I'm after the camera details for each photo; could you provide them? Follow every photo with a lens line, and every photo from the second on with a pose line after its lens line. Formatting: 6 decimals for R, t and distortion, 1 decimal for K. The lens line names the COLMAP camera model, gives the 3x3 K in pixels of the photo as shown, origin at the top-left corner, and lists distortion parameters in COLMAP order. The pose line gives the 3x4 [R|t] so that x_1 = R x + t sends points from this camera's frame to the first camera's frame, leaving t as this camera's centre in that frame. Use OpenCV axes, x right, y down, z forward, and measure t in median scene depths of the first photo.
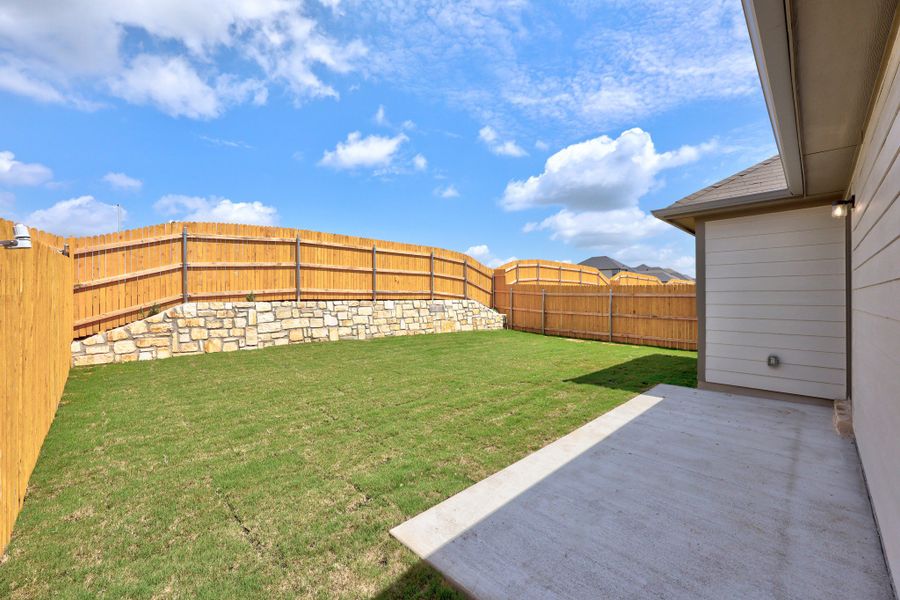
lens RADIAL K [[356.2, 0, 442.4], [0, 356.2, 296.5], [0, 0, 1]] dist [-0.001351, -0.000028]
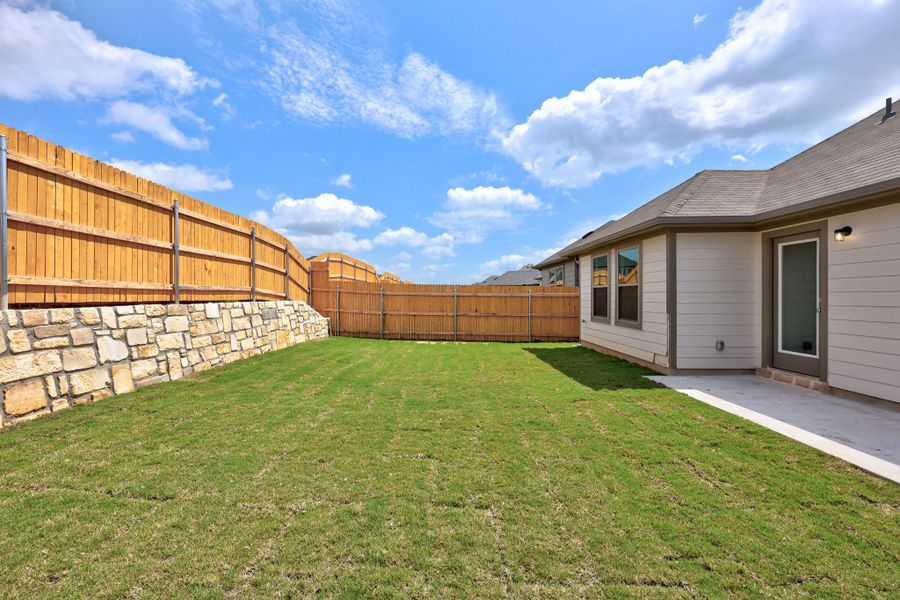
lens RADIAL K [[356.2, 0, 442.4], [0, 356.2, 296.5], [0, 0, 1]] dist [-0.001351, -0.000028]
pose [[0.703368, -0.001511, 0.710824, -0.305130], [-0.000264, 0.999997, 0.002387, -0.000644], [-0.710826, -0.001866, 0.703366, 0.347022]]
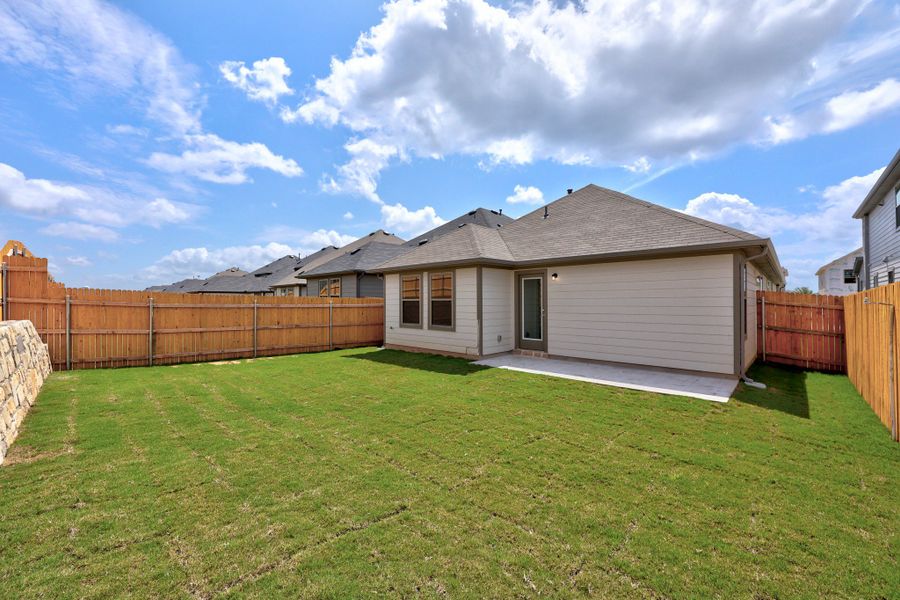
lens RADIAL K [[356.2, 0, 442.4], [0, 356.2, 296.5], [0, 0, 1]] dist [-0.001351, -0.000028]
pose [[-0.024341, 0.015152, 0.999589, -0.511122], [0.001672, 0.999884, -0.015116, -0.015595], [-0.999702, 0.001303, -0.024364, 0.598381]]
